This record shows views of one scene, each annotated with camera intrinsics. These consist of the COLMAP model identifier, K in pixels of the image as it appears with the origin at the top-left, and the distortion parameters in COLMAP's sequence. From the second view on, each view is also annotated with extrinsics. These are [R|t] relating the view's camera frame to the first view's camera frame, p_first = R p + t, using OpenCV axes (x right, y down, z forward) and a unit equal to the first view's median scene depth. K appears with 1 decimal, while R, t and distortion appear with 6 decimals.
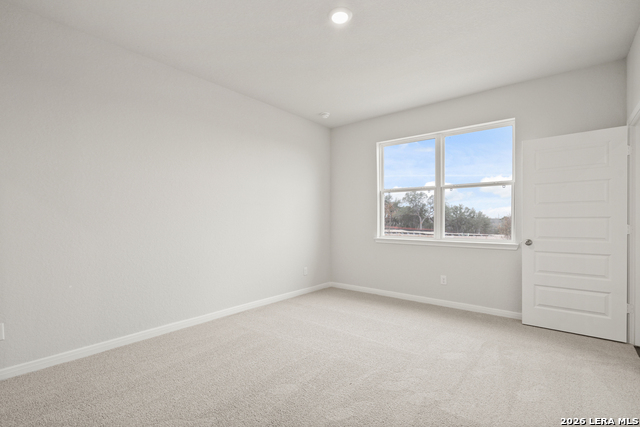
lens RADIAL K [[297.4, 0, 317.4], [0, 297.4, 216.9], [0, 0, 1]] dist [-0.001191, -0.000082]
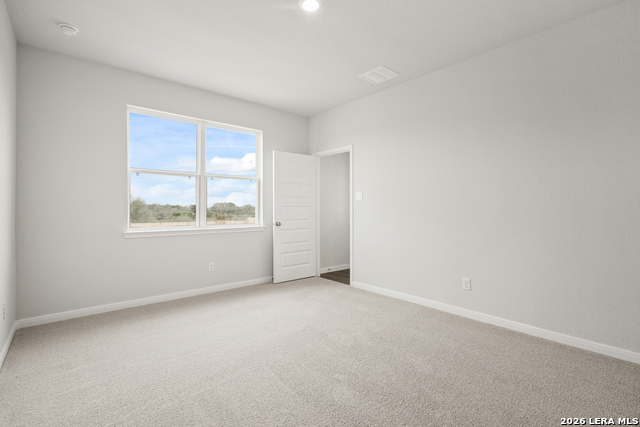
lens RADIAL K [[297.4, 0, 323.1], [0, 297.4, 212.9], [0, 0, 1]] dist [-0.001191, -0.000082]
pose [[0.182670, -0.018302, 0.983004, -0.614476], [-0.010368, 0.999735, 0.020540, 0.001308], [-0.983120, -0.013944, 0.182432, 0.520338]]
